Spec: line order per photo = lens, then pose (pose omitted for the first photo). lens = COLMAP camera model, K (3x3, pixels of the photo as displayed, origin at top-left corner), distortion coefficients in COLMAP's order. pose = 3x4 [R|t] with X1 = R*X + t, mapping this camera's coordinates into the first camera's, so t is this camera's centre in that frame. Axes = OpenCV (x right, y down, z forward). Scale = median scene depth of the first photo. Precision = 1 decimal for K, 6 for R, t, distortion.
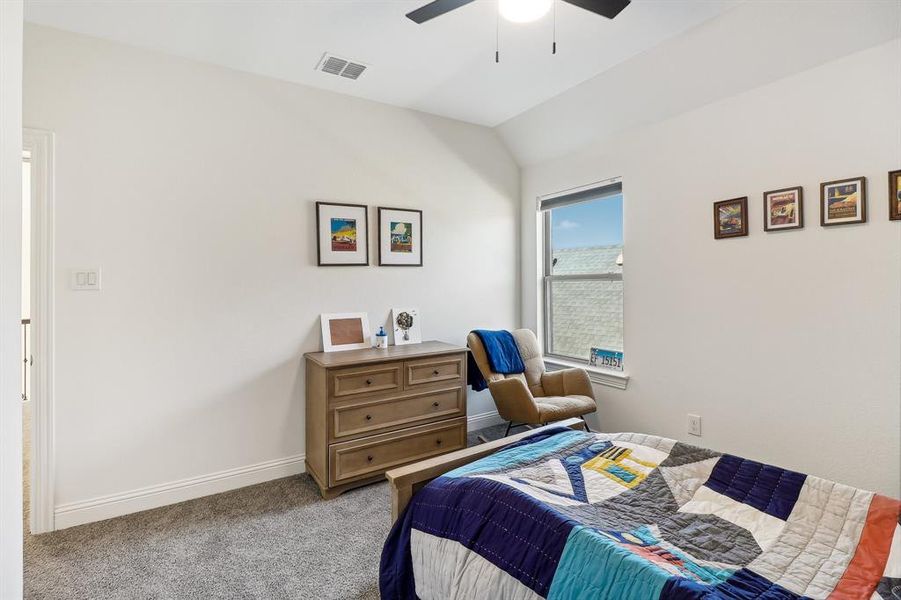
lens RADIAL K [[446.8, 0, 450.5], [0, 446.8, 290.4], [0, 0, 1]] dist [0.001850, -0.000324]
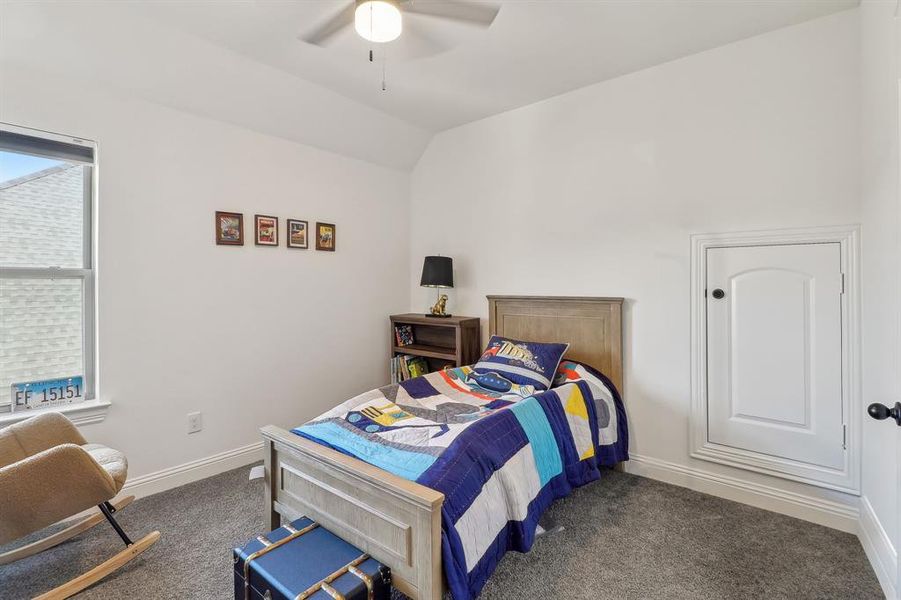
lens RADIAL K [[446.8, 0, 450.5], [0, 446.8, 290.4], [0, 0, 1]] dist [0.001850, -0.000324]
pose [[-0.327357, 0.007252, 0.944873, -0.711390], [0.017341, 0.999848, -0.001666, 0.012037], [-0.944741, 0.015840, -0.327434, 0.911251]]
